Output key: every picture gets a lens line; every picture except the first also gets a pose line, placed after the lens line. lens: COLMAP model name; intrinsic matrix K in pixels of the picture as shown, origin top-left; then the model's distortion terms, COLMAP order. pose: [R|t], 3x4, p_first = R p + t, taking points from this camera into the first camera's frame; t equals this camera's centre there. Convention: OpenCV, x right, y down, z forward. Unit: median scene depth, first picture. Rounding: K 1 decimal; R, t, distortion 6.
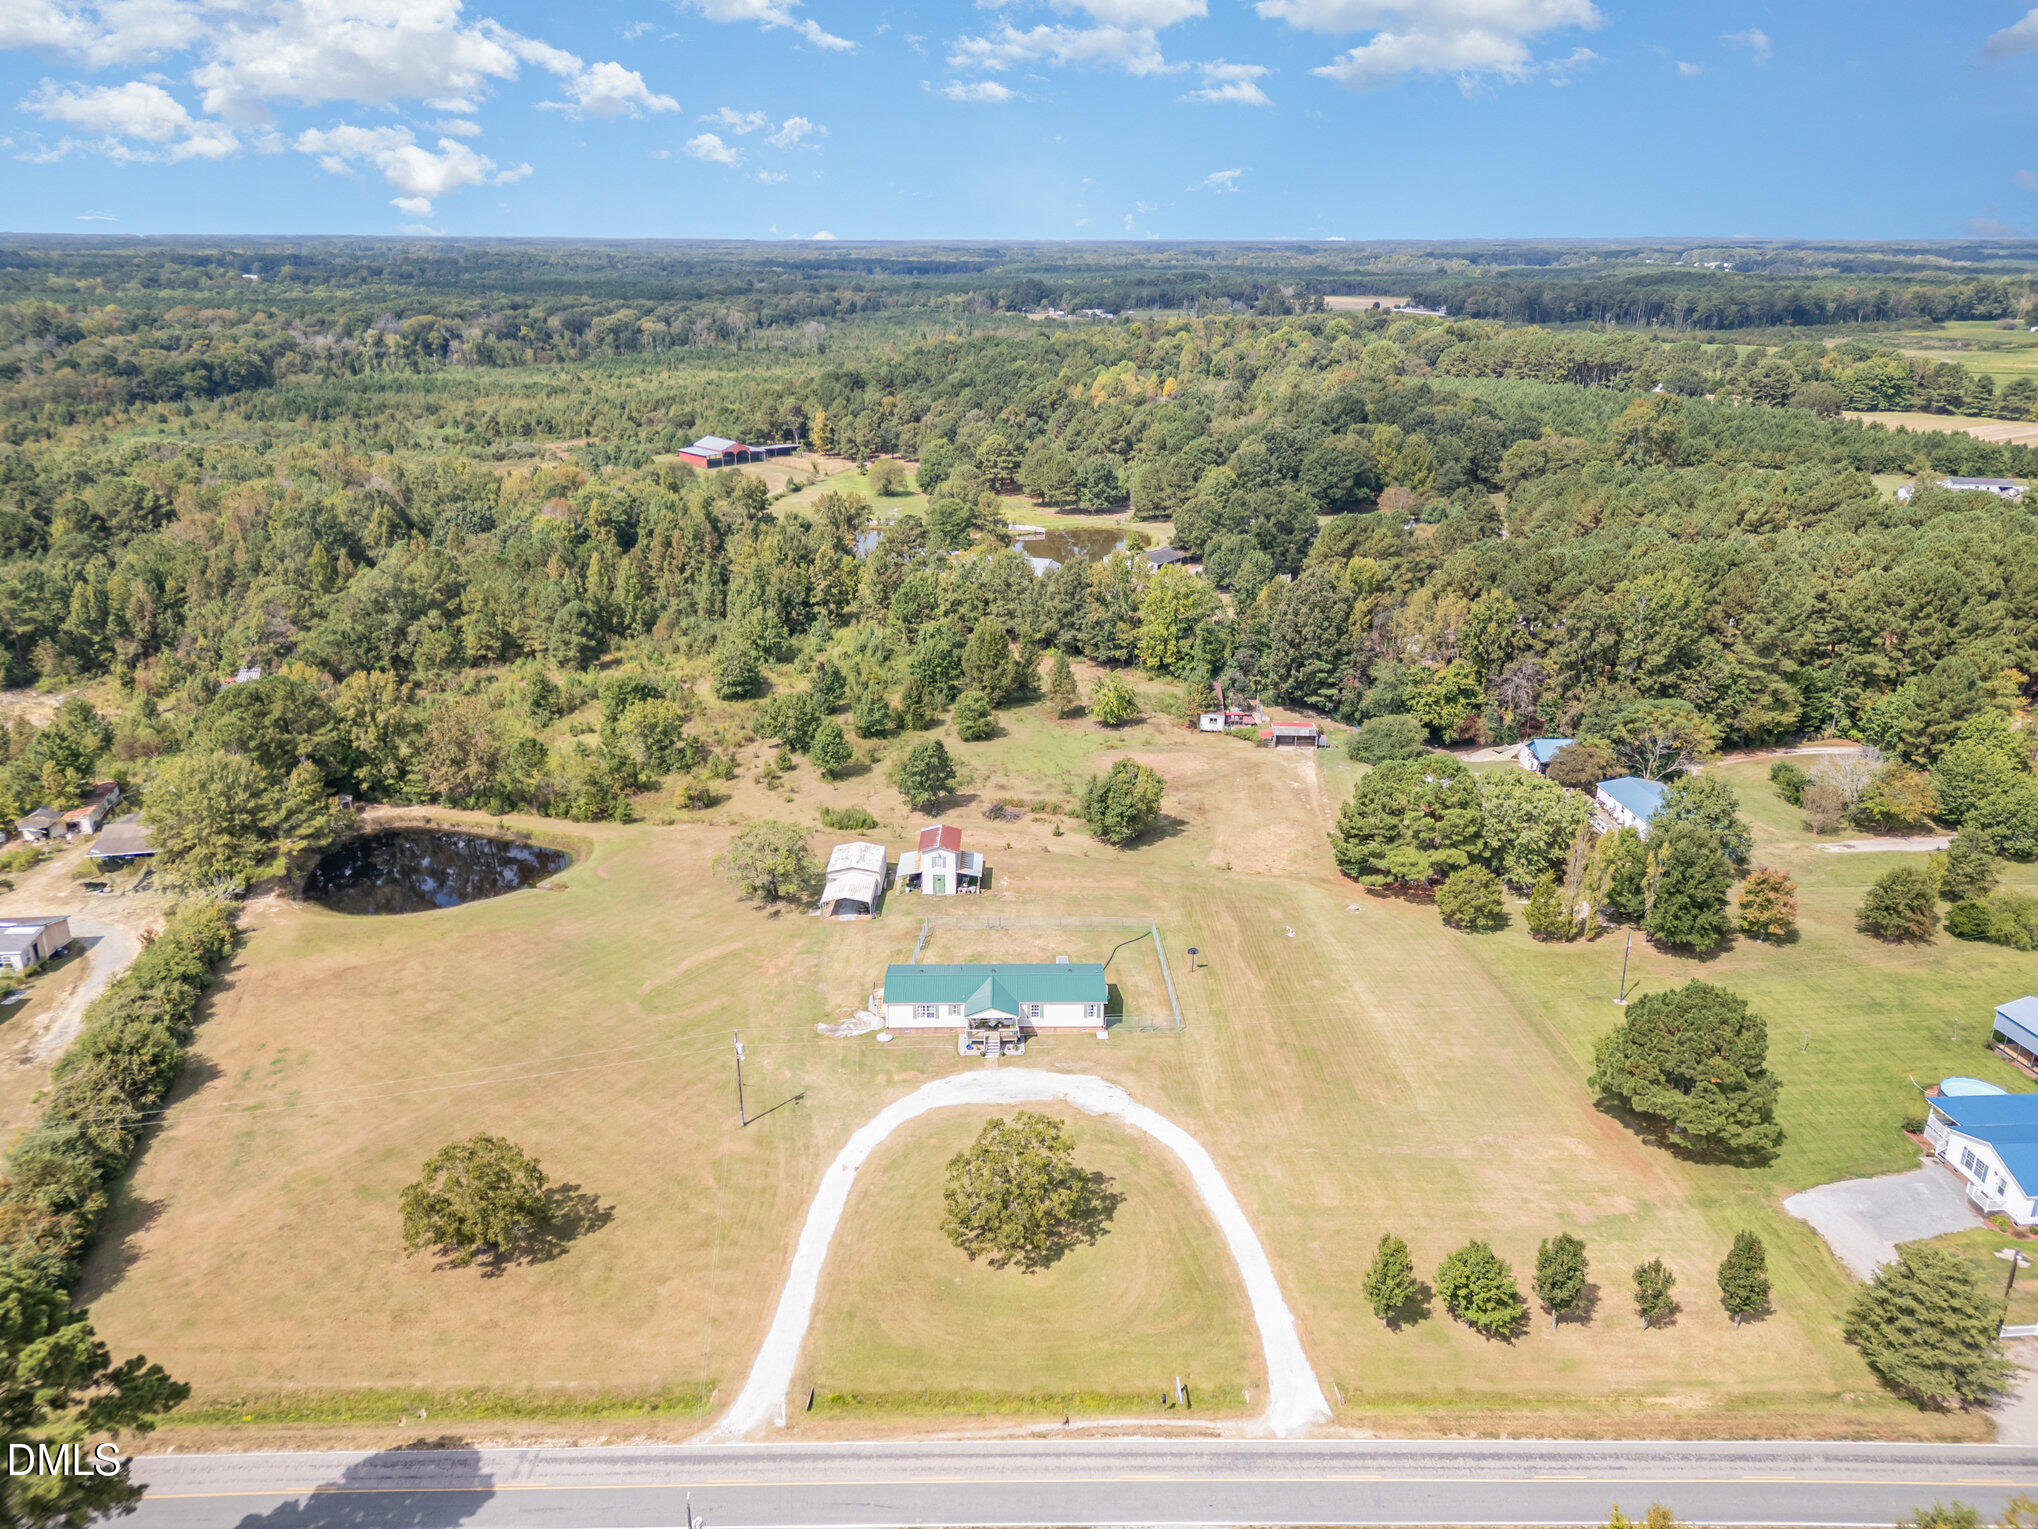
lens RADIAL K [[1409.9, 0, 1019.0], [0, 1409.9, 764.5], [0, 0, 1]] dist [0.078680, -0.082808]
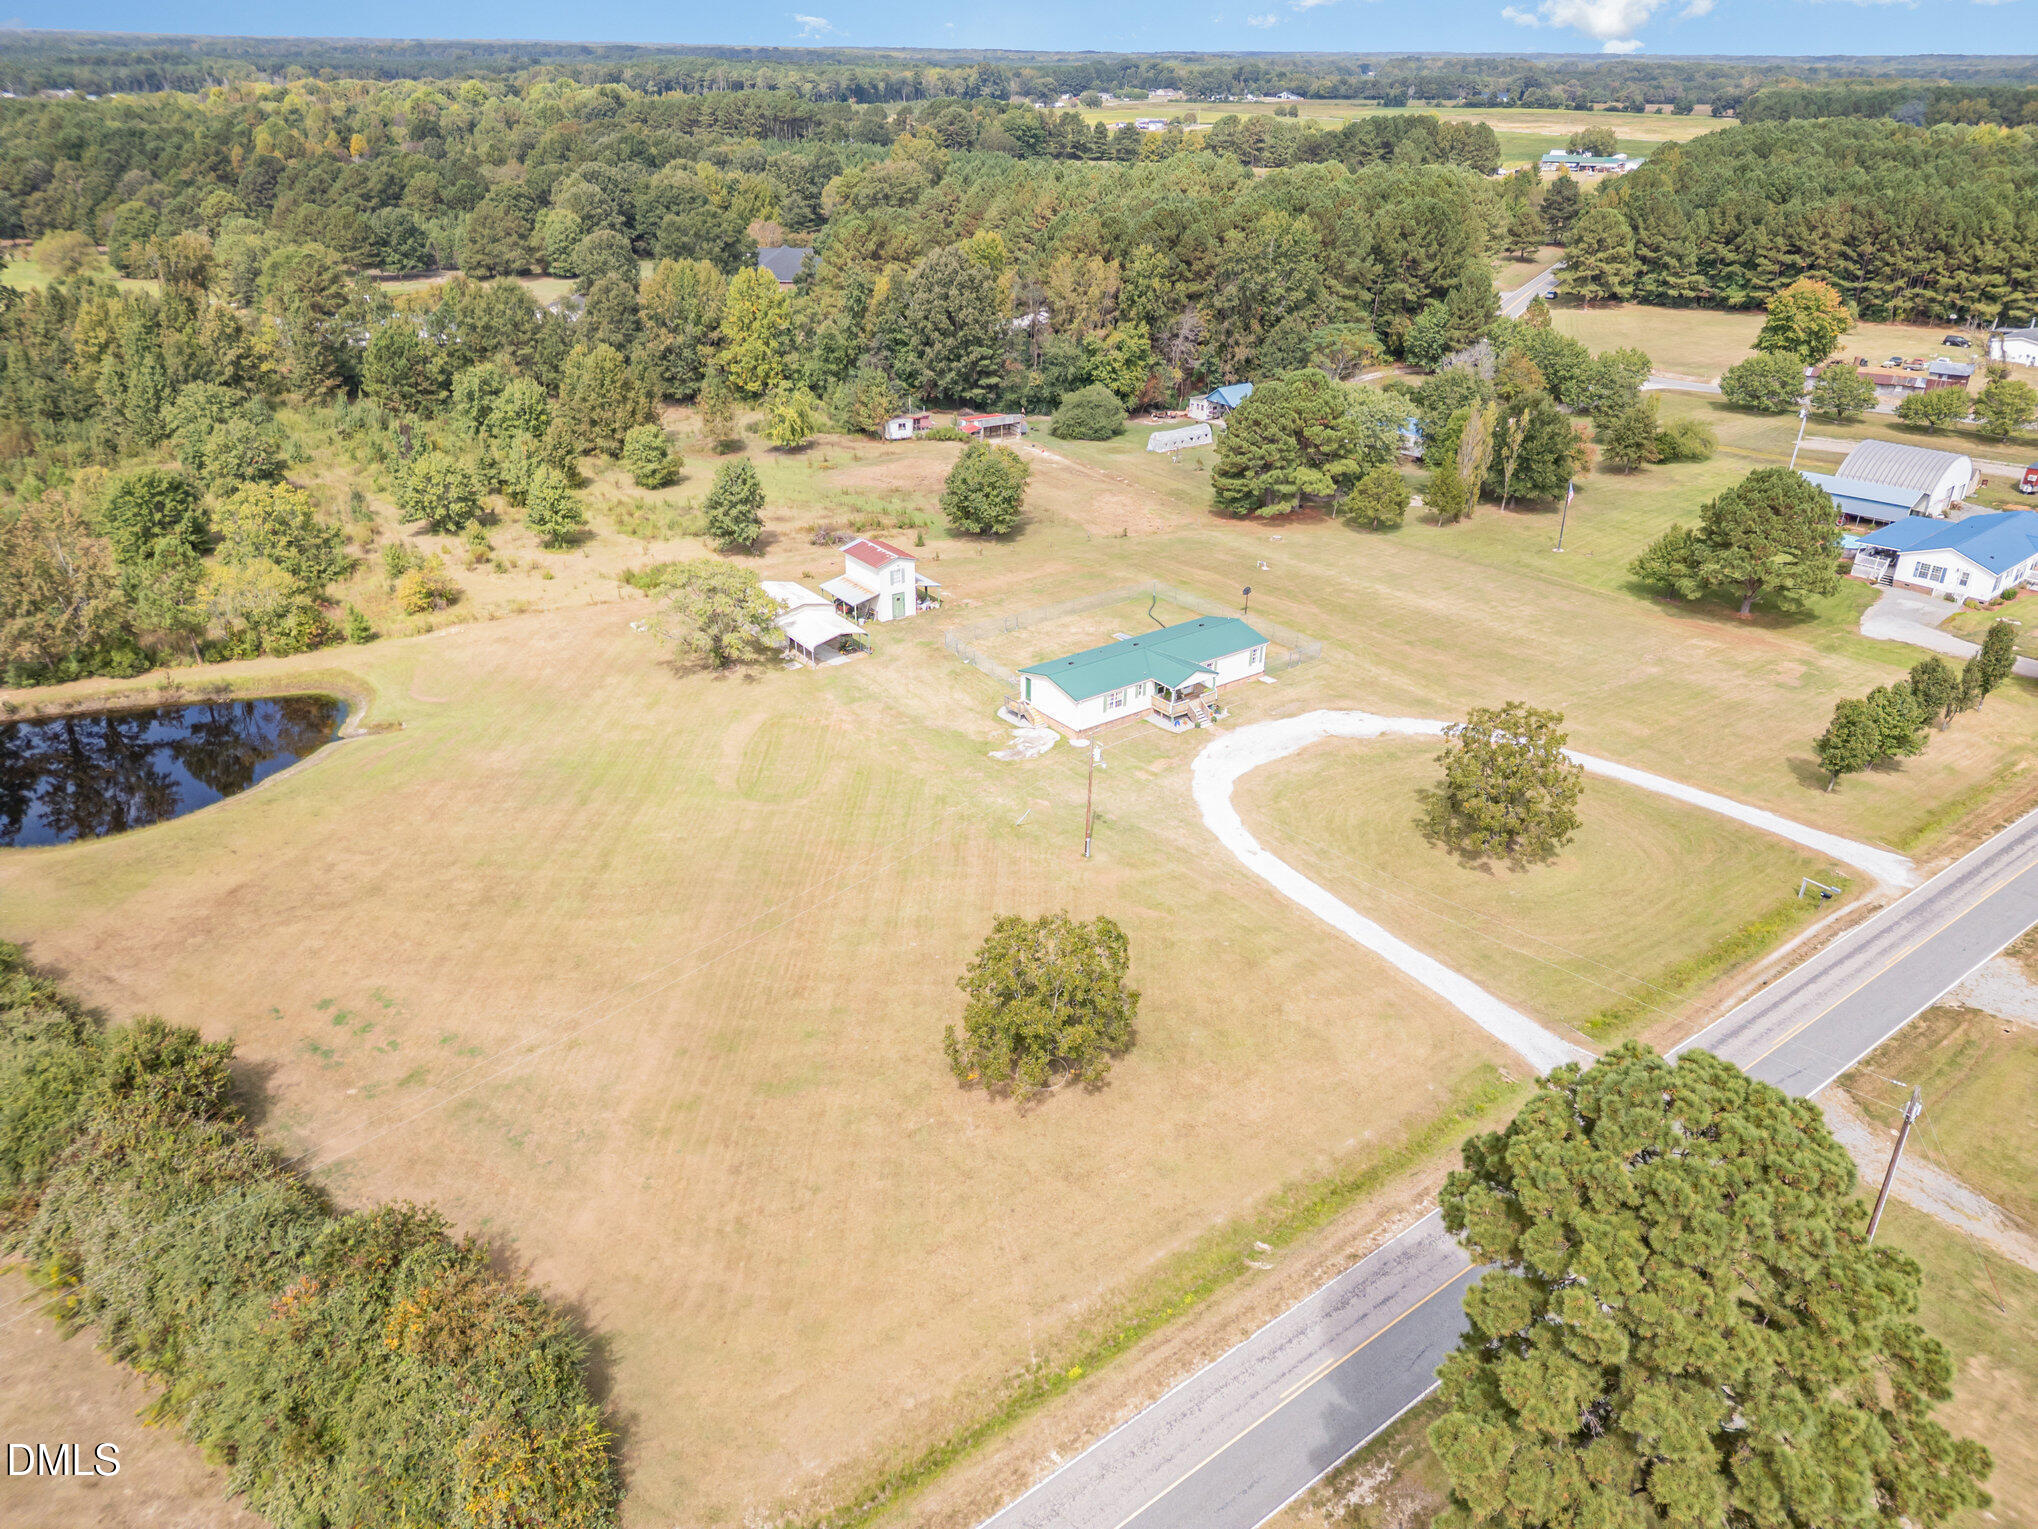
lens RADIAL K [[1409.9, 0, 1019.0], [0, 1409.9, 764.5], [0, 0, 1]] dist [0.078680, -0.082808]
pose [[0.801335, -0.261812, 0.537881, -0.705245], [0.197889, 0.964536, 0.174672, 0.069070], [-0.564537, -0.033530, 0.824727, 0.433184]]
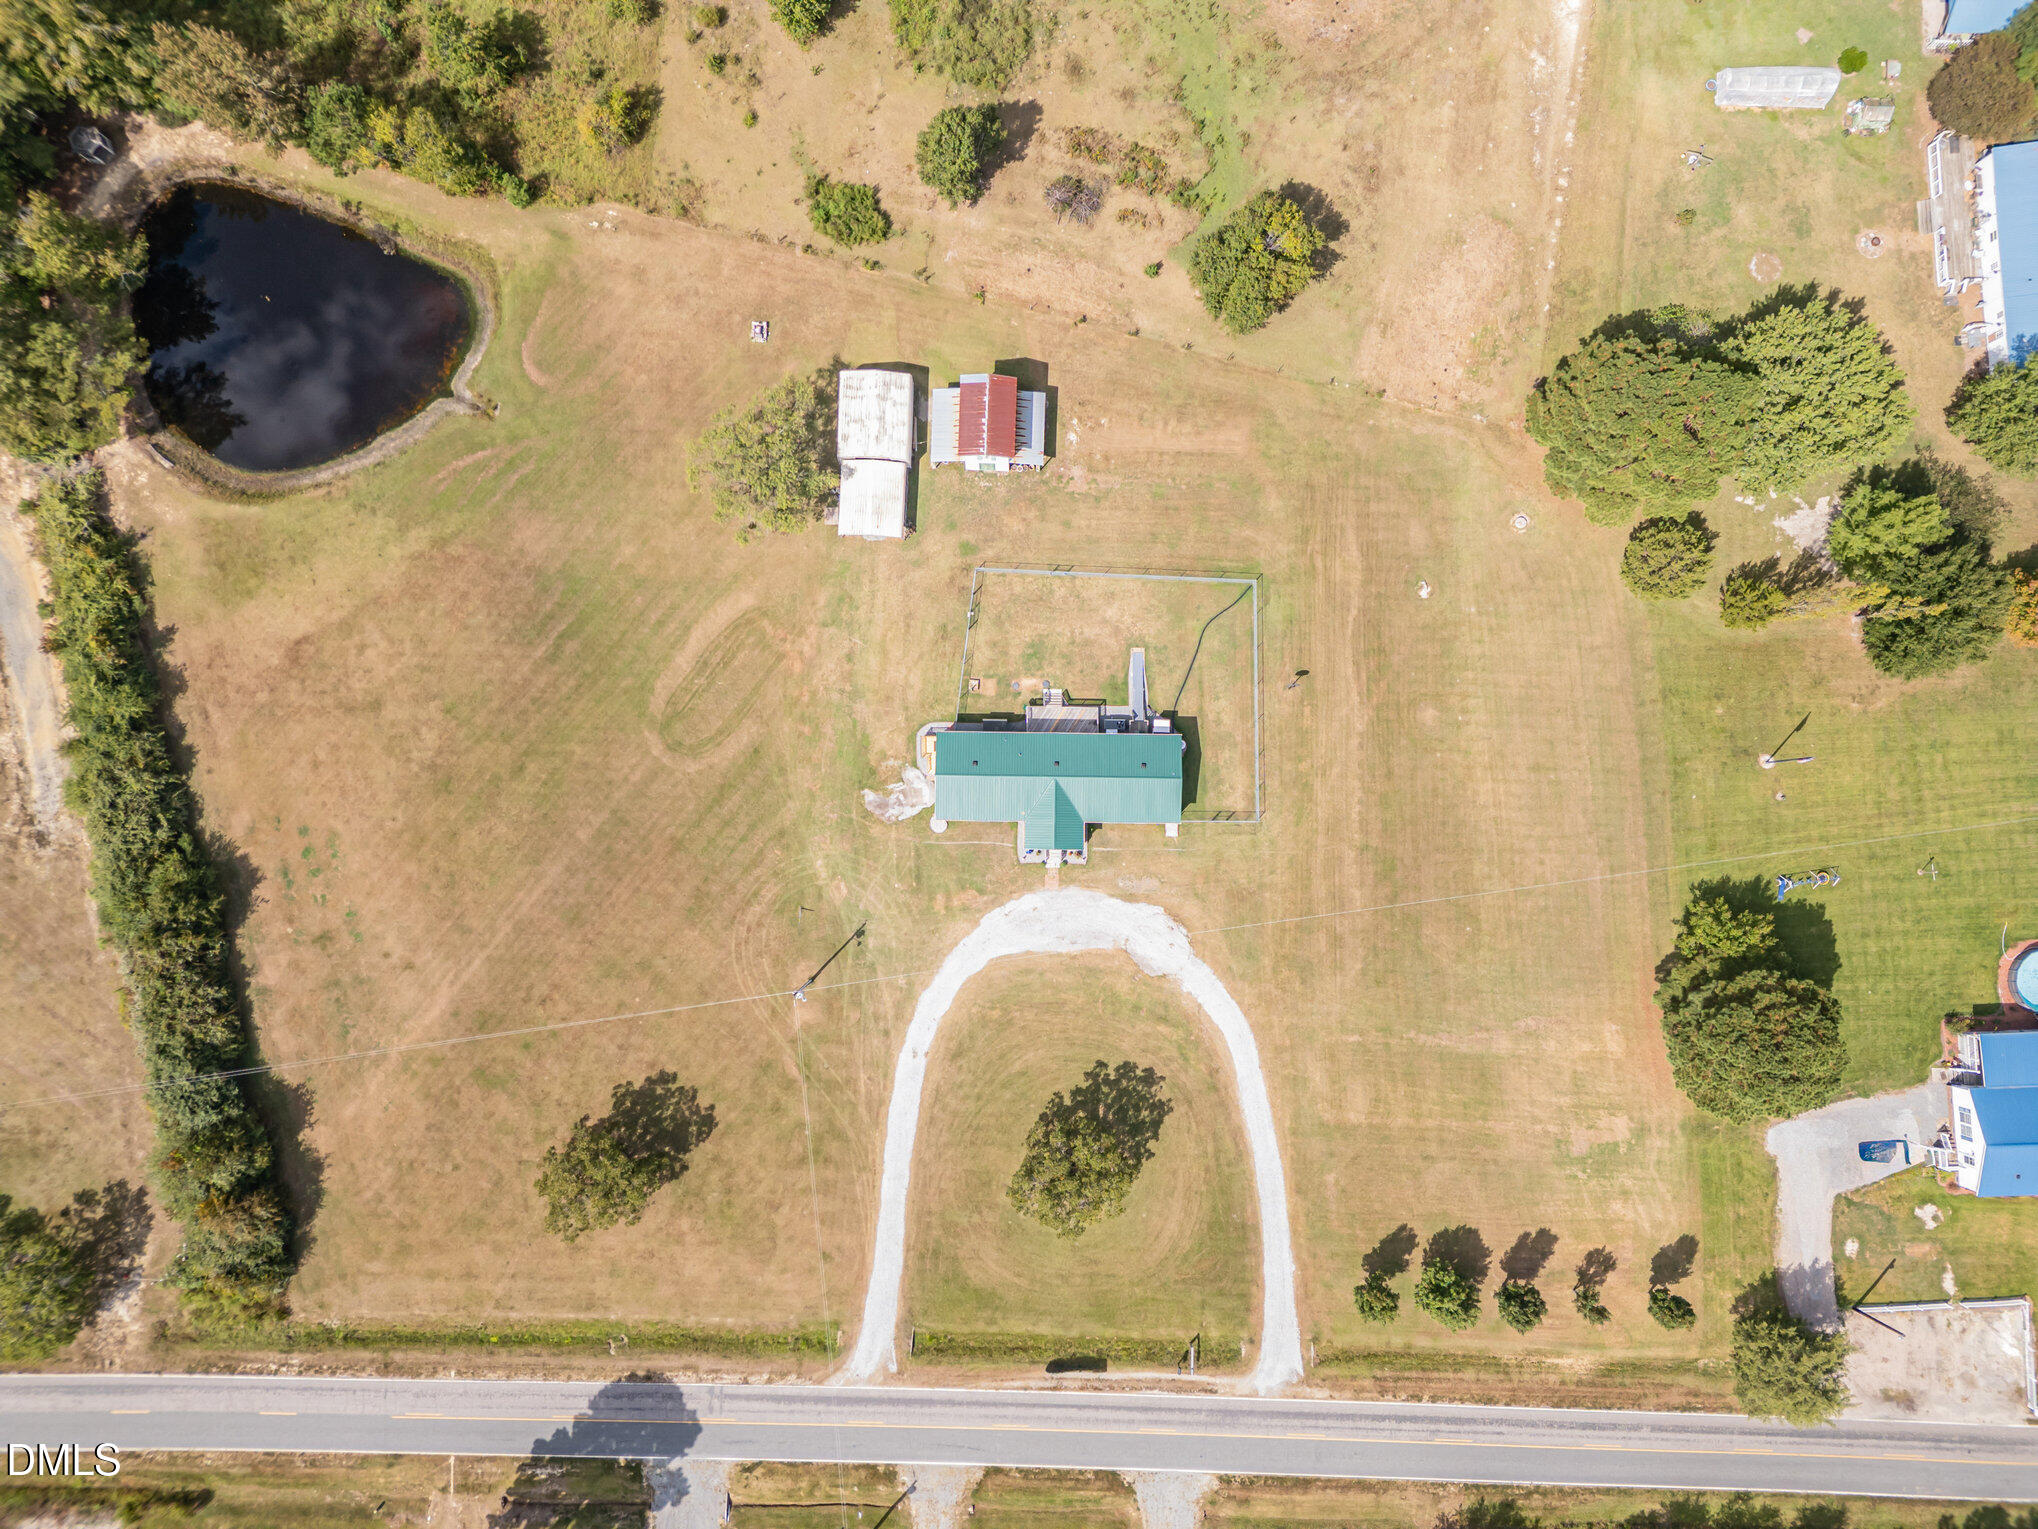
lens RADIAL K [[1401.5, 0, 1014.4], [0, 1401.5, 692.1], [0, 0, 1]] dist [0.082007, -0.084285]
pose [[0.999606, 0.027706, -0.004466, -0.053845], [-0.006680, 0.389455, 0.921021, -0.864443], [0.027257, -0.920629, 0.389487, 0.899150]]
